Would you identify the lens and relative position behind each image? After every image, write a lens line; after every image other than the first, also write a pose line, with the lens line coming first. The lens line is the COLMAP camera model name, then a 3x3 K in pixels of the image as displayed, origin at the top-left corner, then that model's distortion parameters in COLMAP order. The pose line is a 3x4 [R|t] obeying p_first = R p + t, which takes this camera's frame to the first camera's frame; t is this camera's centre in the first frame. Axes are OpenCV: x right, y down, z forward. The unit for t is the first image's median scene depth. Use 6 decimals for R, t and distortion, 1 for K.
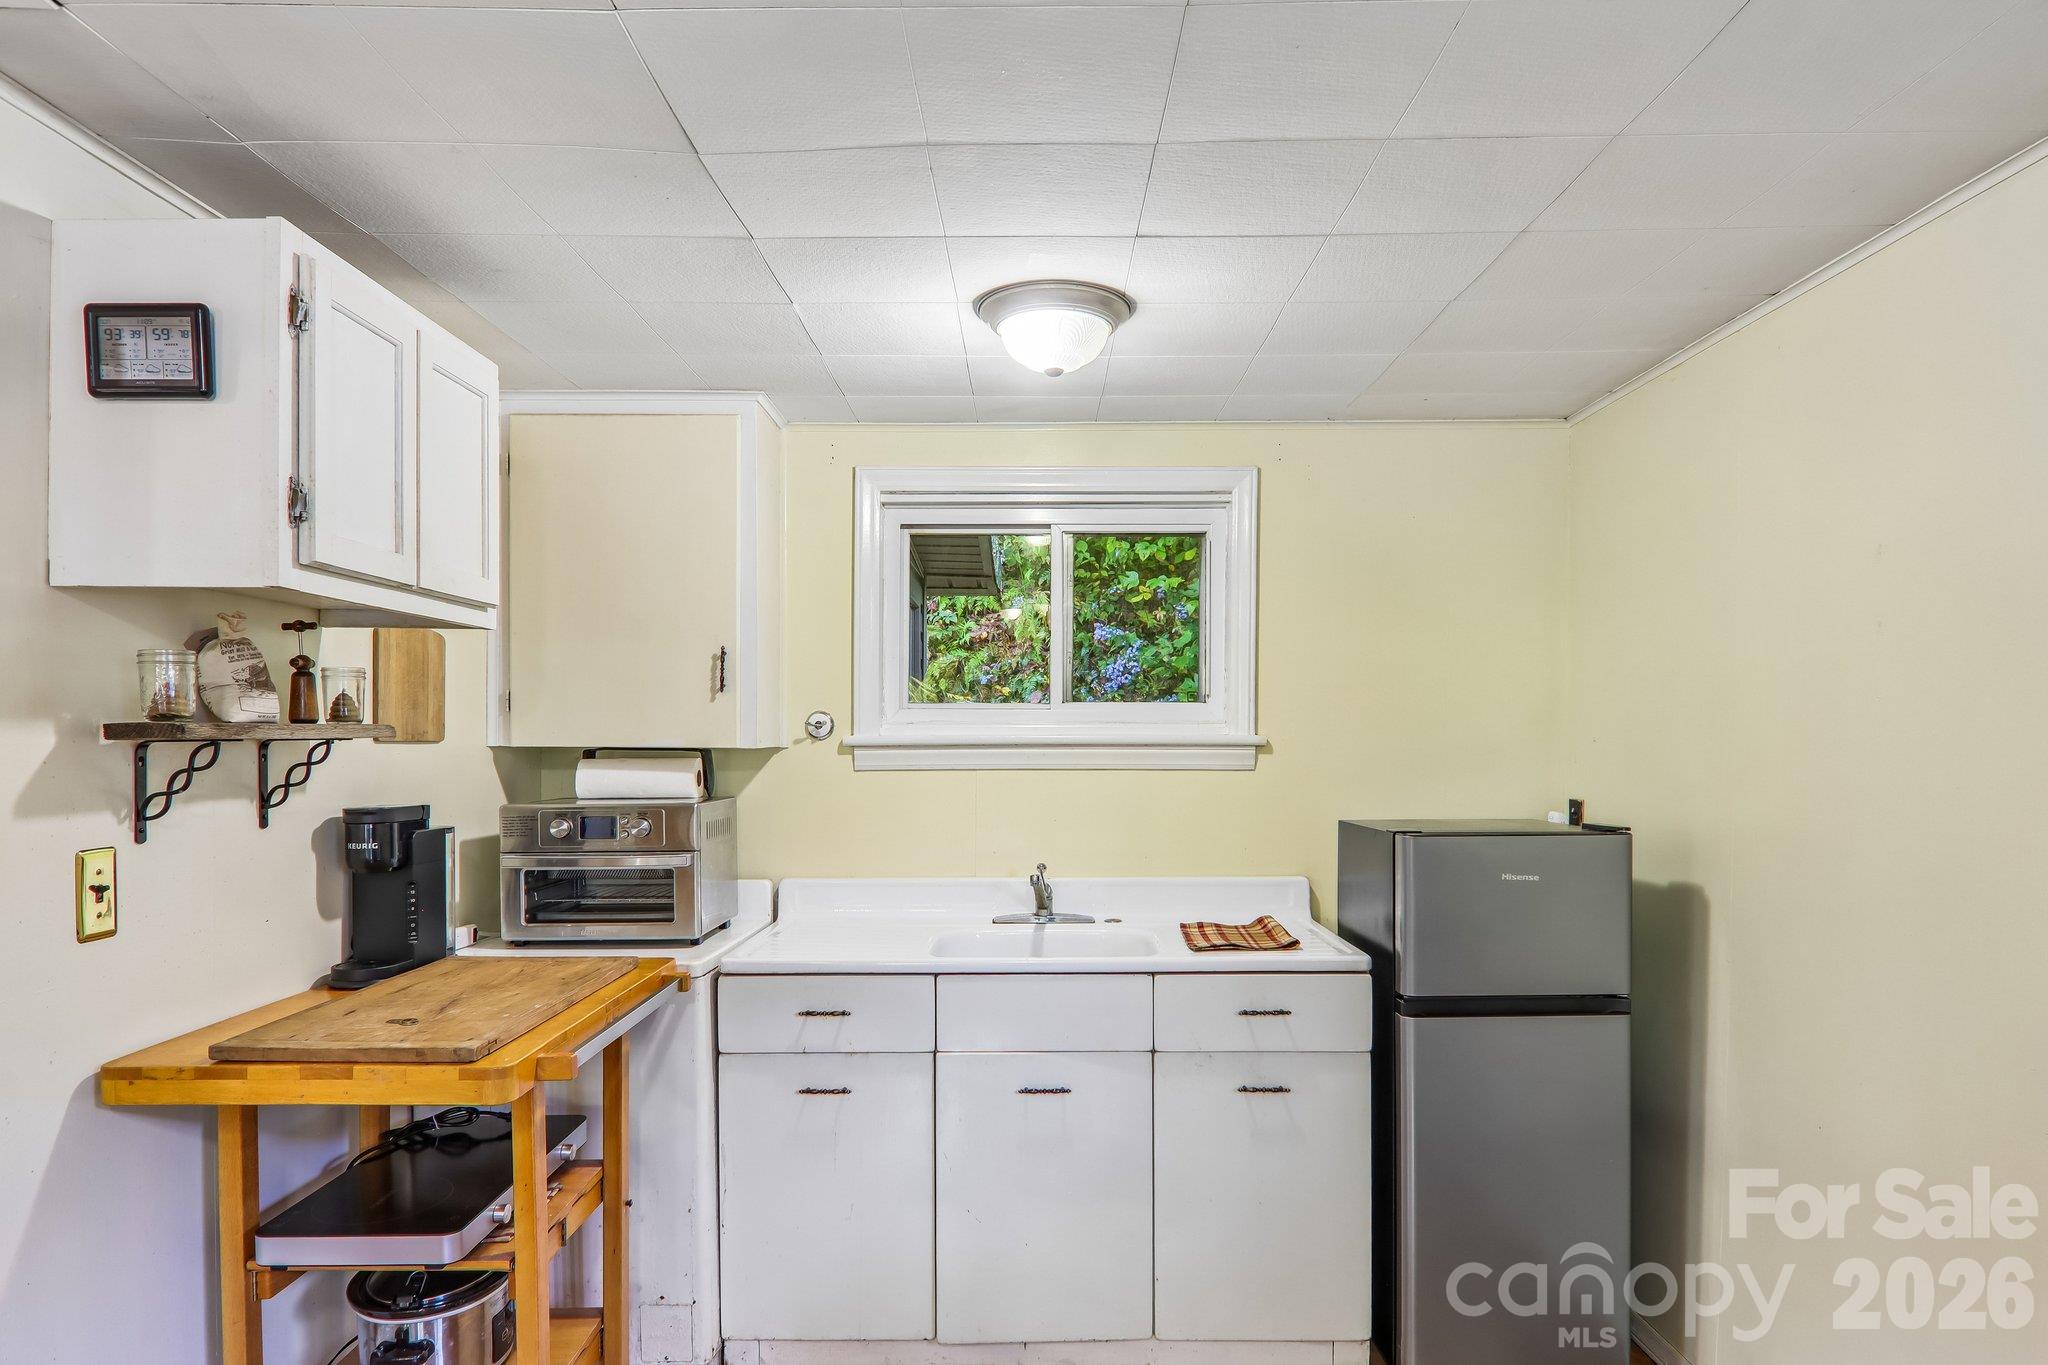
lens RADIAL K [[1168.7, 0, 1032.4], [0, 1168.7, 758.4], [0, 0, 1]] dist [0.002284, -0.021354]
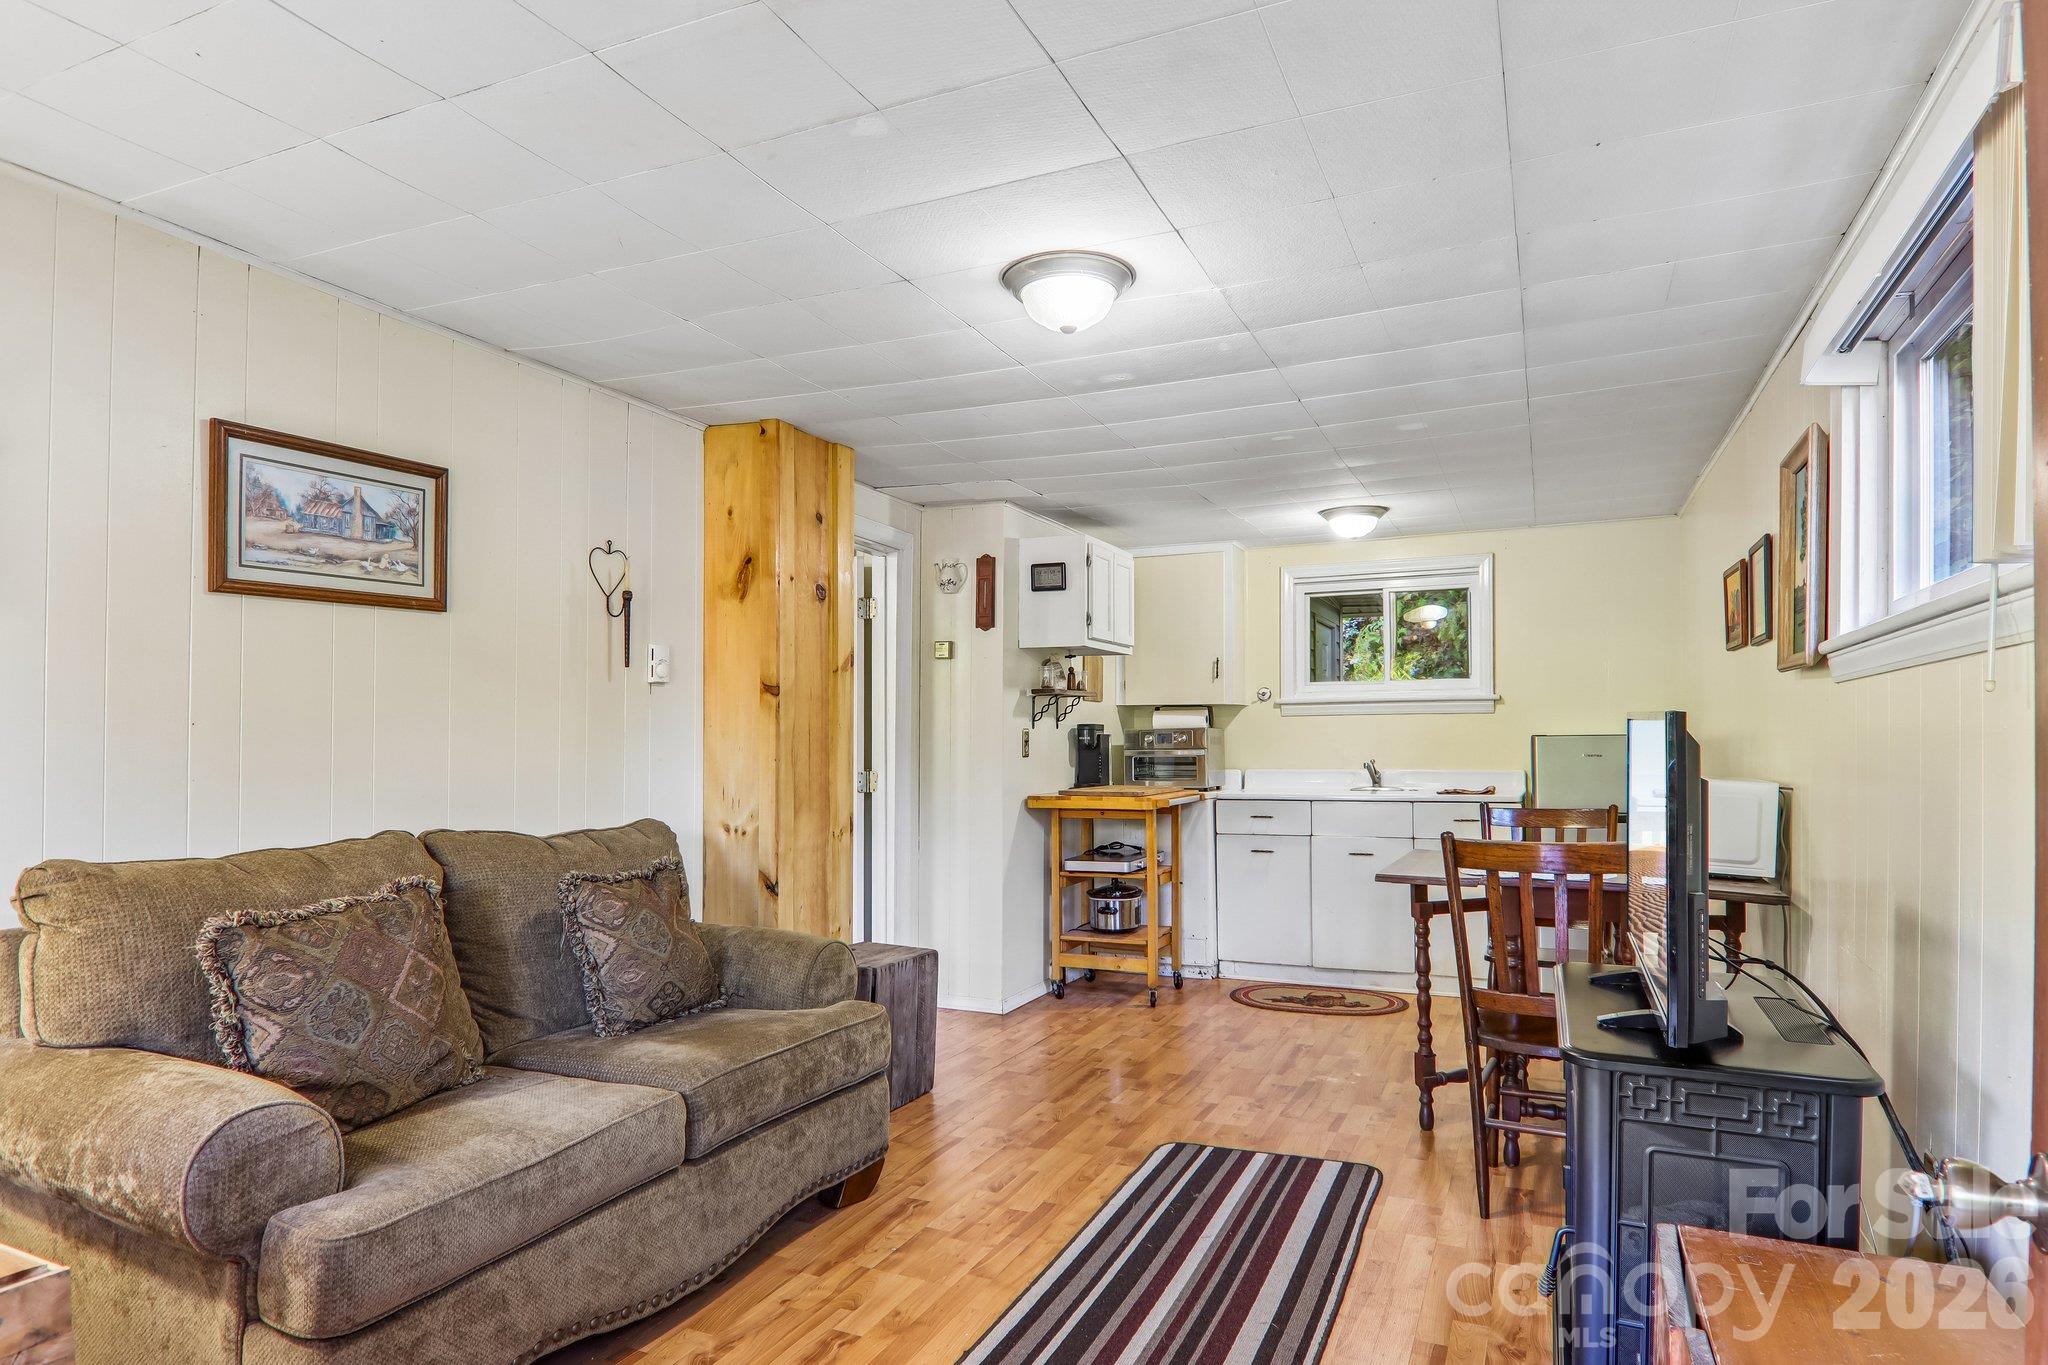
lens RADIAL K [[1157.2, 0, 1028.3], [0, 1157.2, 711.1], [0, 0, 1]] dist [-0.001991, -0.001892]
pose [[0.912111, -0.015717, -0.409642, 0.331343], [-0.001237, 0.999155, -0.041091, 0.104465], [0.409942, 0.037986, 0.911320, -1.240984]]
